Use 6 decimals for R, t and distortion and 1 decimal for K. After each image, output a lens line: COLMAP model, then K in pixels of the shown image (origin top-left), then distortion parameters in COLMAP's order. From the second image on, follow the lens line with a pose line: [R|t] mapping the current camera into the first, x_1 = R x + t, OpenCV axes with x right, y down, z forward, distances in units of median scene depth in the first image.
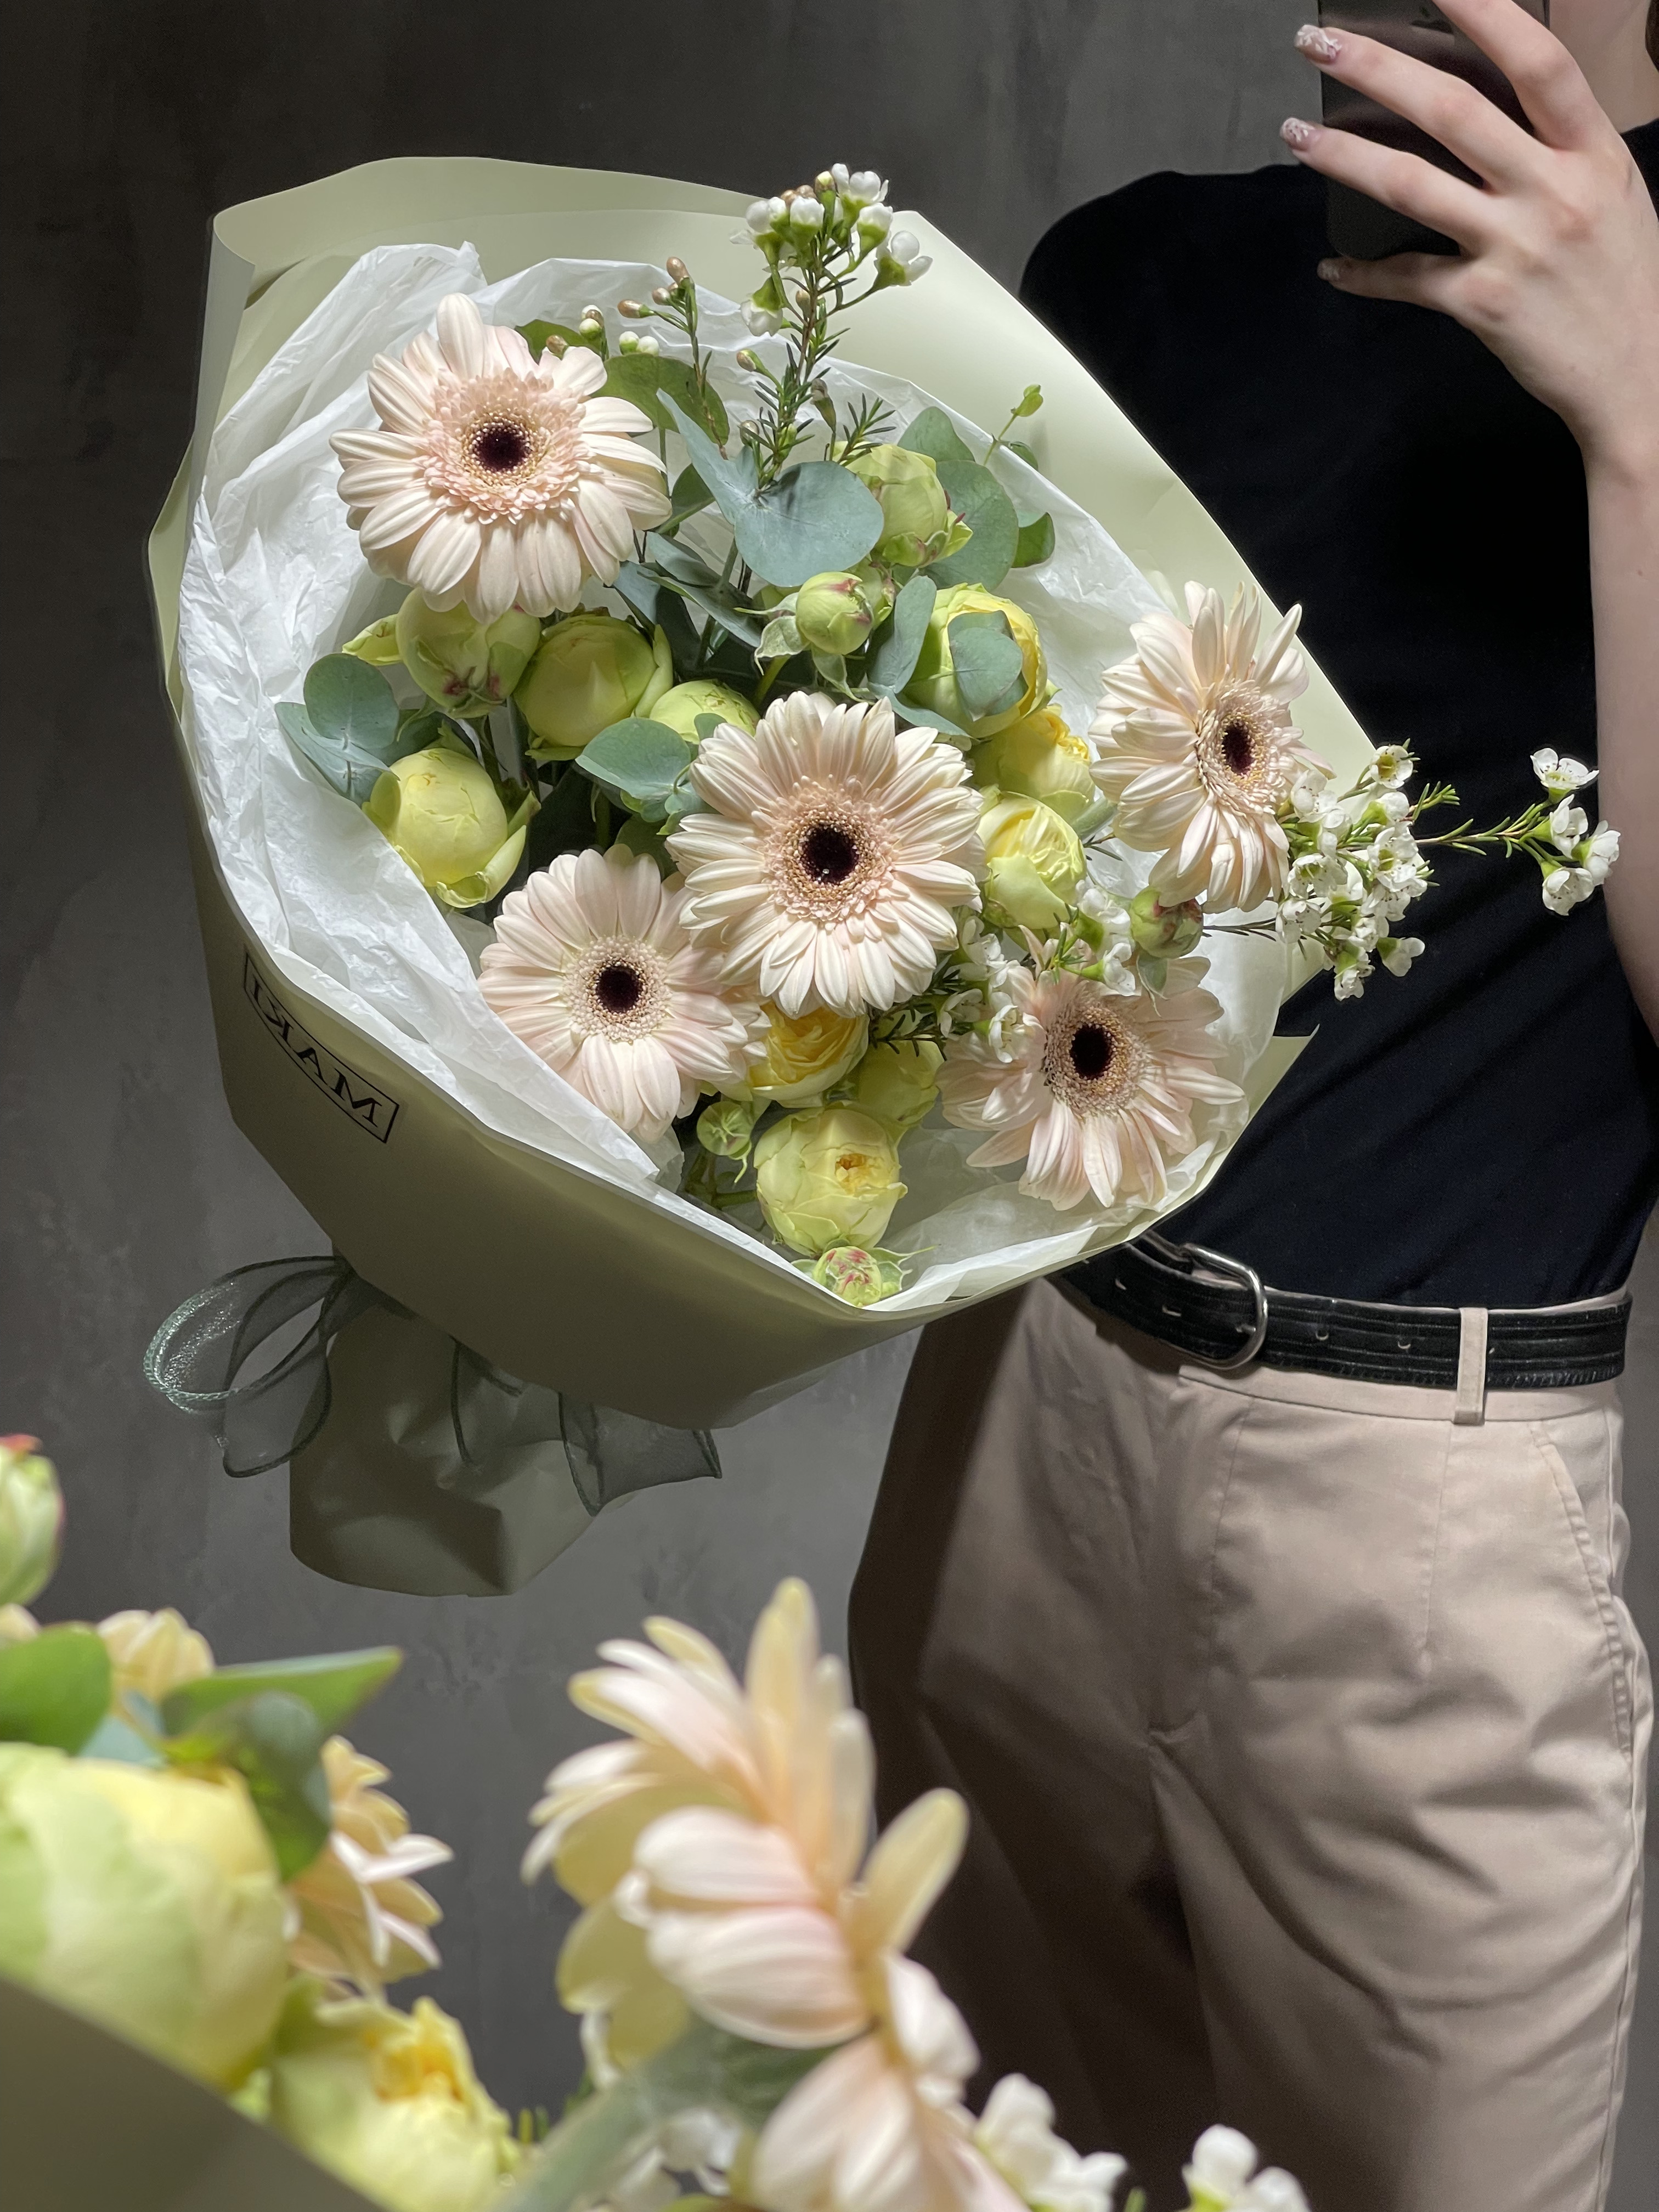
lens RADIAL K [[3220.8, 0, 829.5], [0, 3220.8, 1106.0], [0, 0, 1]] dist [-0.008795, 0.002506]
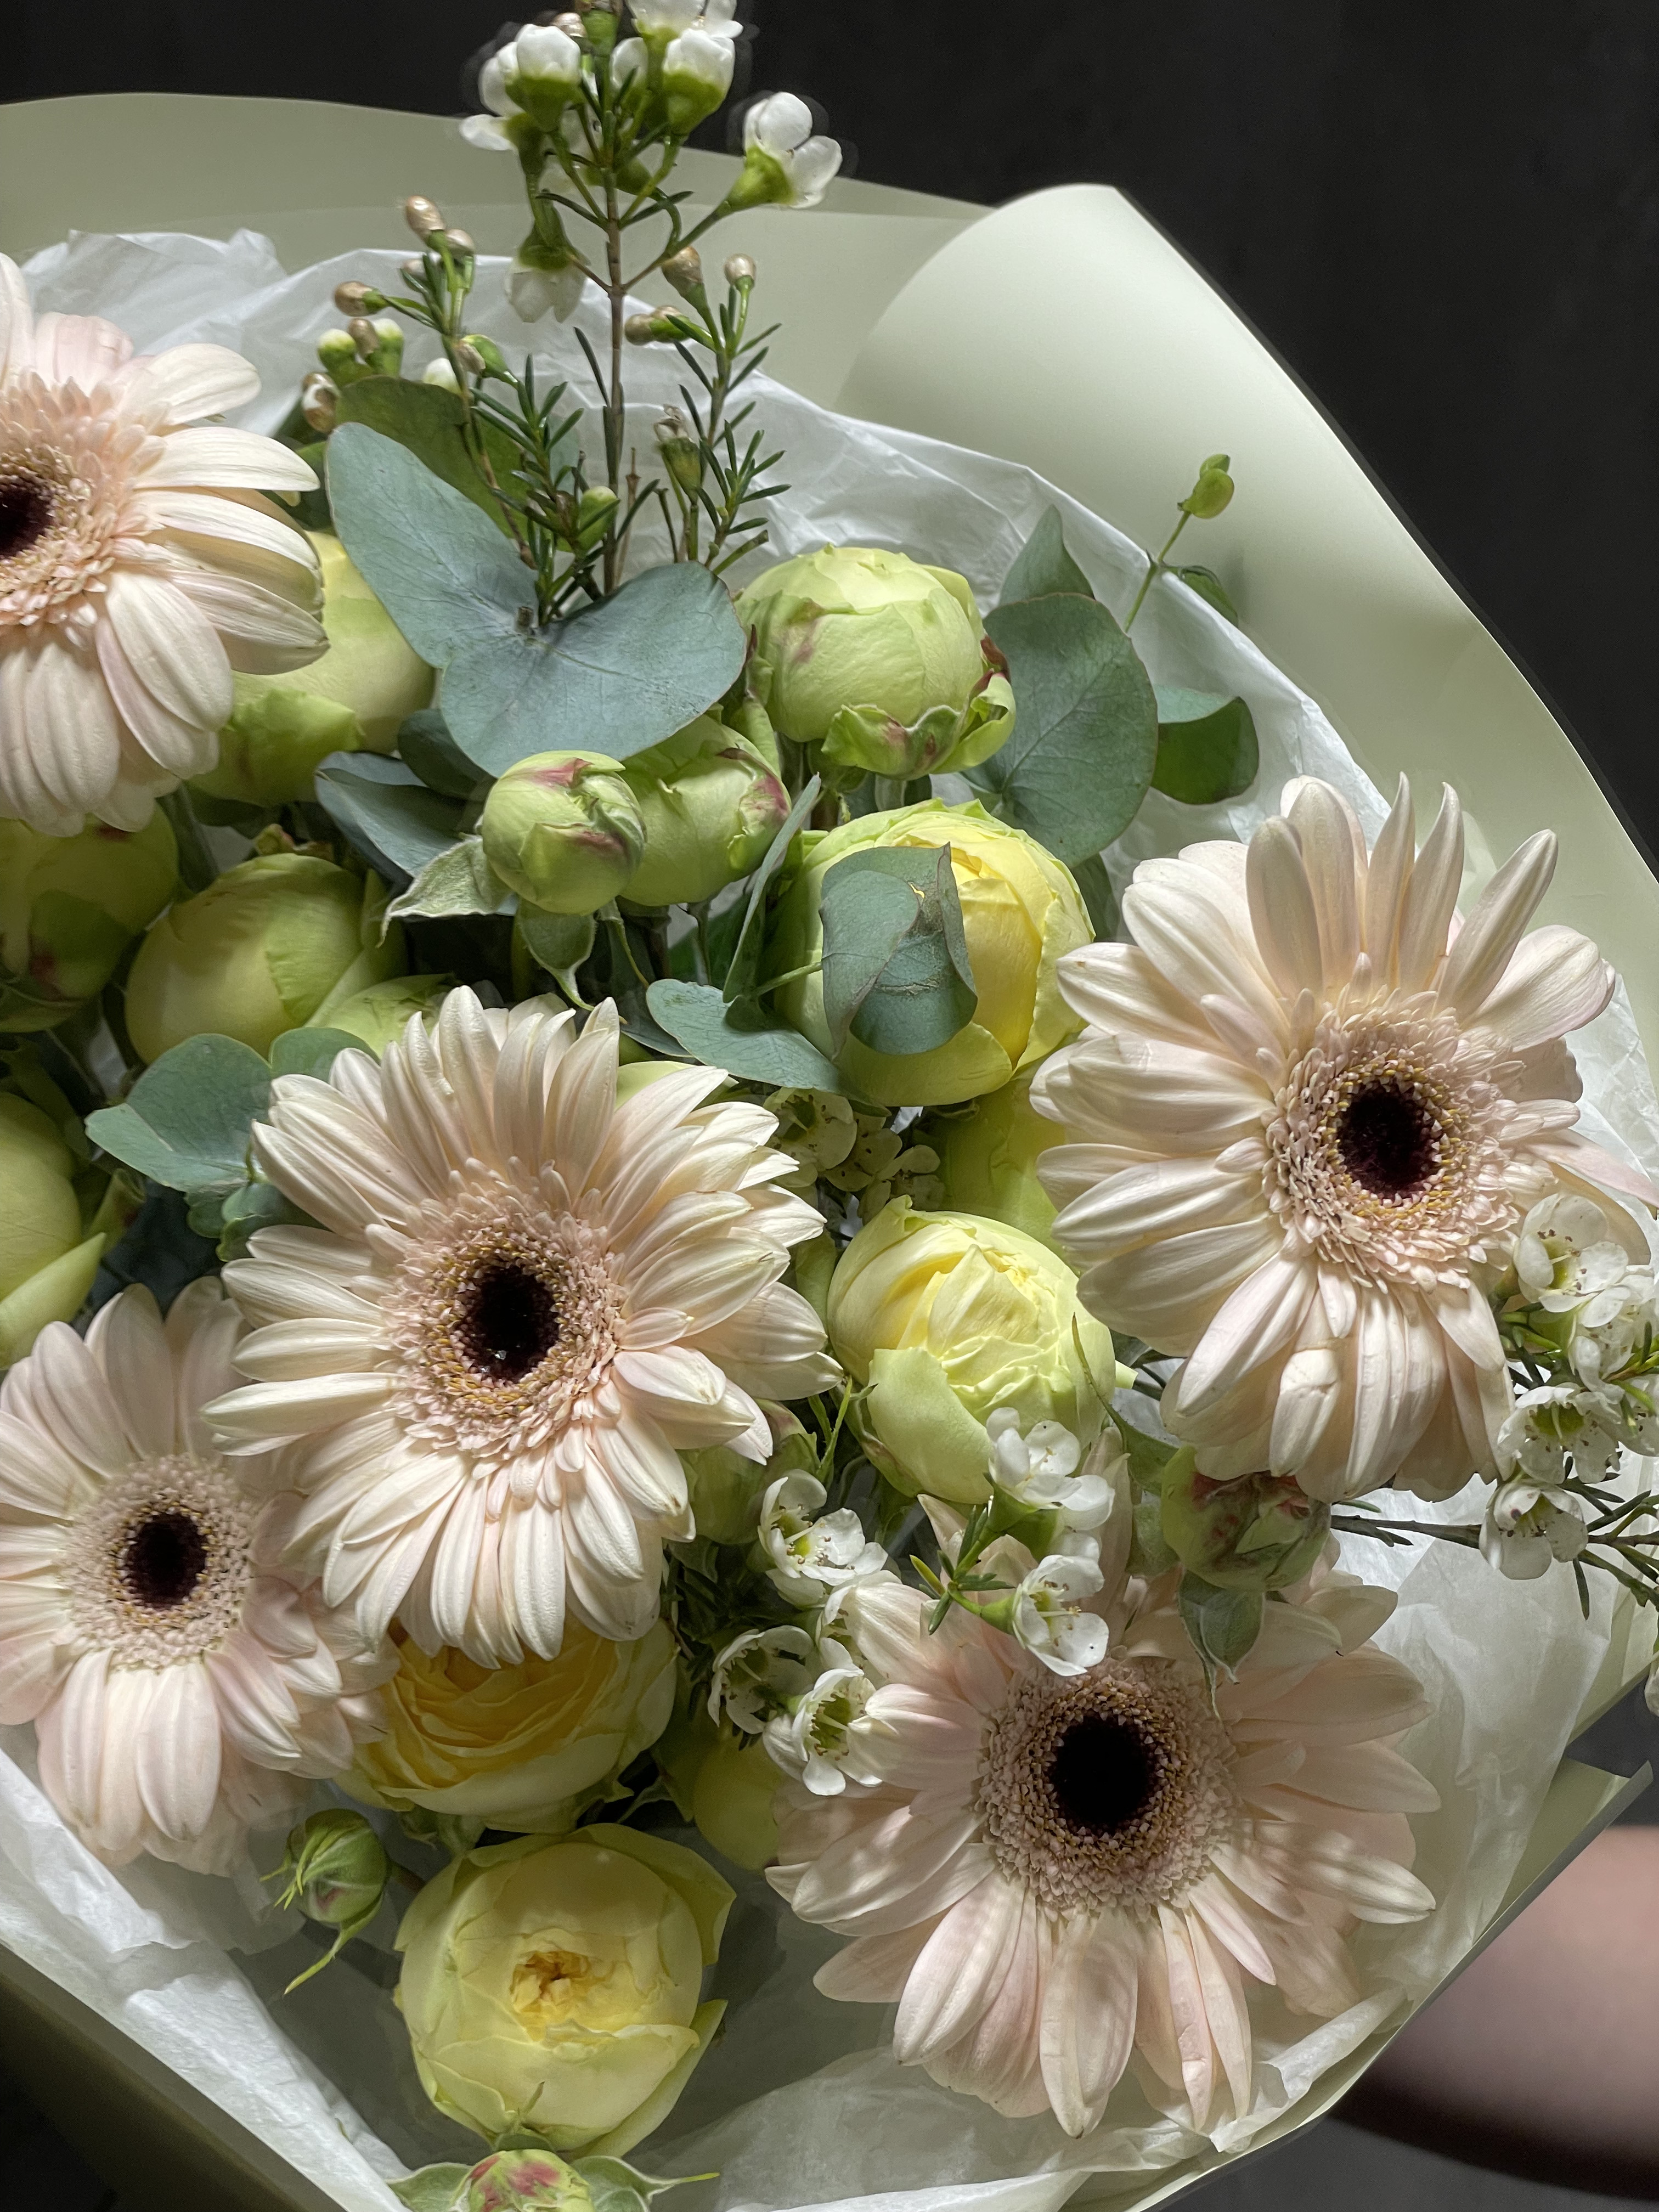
lens RADIAL K [[3264.9, 0, 829.5], [0, 3264.9, 1106.0], [0, 0, 1]] dist [0.047592, 0.069435]
pose [[0.945283, 0.037212, -0.324121, 0.203494], [-0.079460, 0.989817, -0.118101, -0.055903], [0.316426, 0.137393, 0.938615, 0.550266]]
